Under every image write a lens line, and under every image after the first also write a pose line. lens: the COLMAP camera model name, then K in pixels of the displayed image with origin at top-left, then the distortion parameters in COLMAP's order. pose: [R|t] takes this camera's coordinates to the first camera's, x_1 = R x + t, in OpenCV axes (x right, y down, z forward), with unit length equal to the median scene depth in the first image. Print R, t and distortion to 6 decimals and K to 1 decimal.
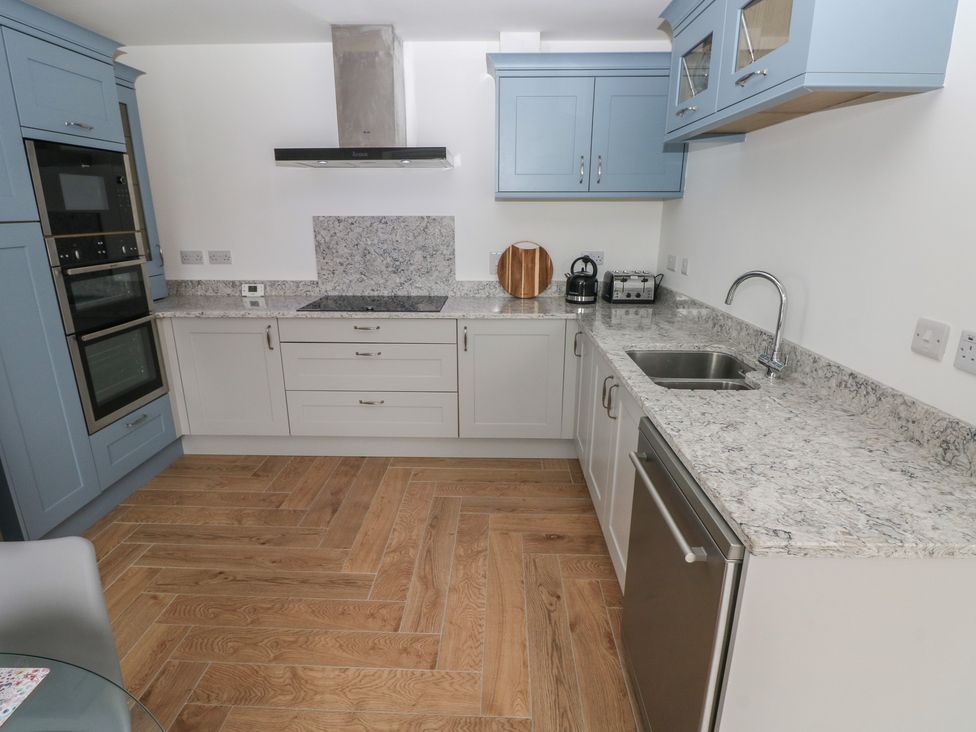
lens RADIAL K [[509.8, 0, 484.3], [0, 509.8, 355.8], [0, 0, 1]] dist [0.003087, -0.014519]
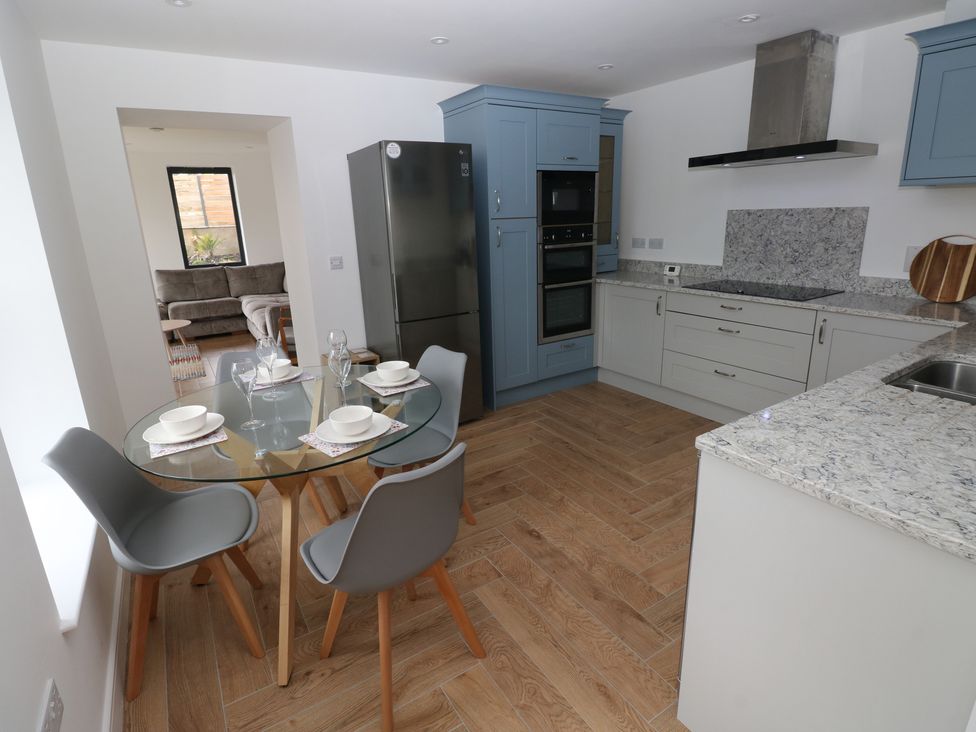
lens RADIAL K [[509.8, 0, 484.3], [0, 509.8, 355.8], [0, 0, 1]] dist [0.003087, -0.014519]
pose [[0.558380, 0.204379, -0.804016, 0.384834], [-0.194755, 0.974387, 0.112431, 0.028655], [0.806401, 0.093807, 0.583882, -0.100325]]
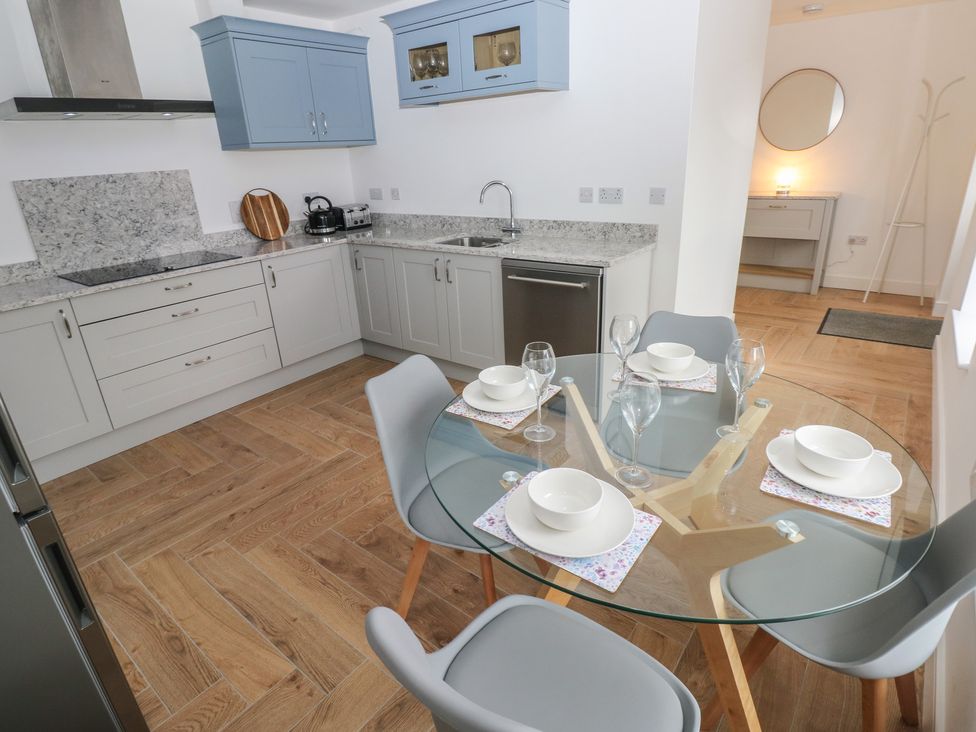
lens RADIAL K [[524.5, 0, 484.9], [0, 524.5, 355.4], [0, 0, 1]] dist [0.002193, -0.014898]
pose [[0.591792, -0.319467, 0.740083, -0.643461], [0.267691, 0.943897, 0.193392, 0.031761], [-0.760344, 0.083666, 0.644110, -0.087127]]
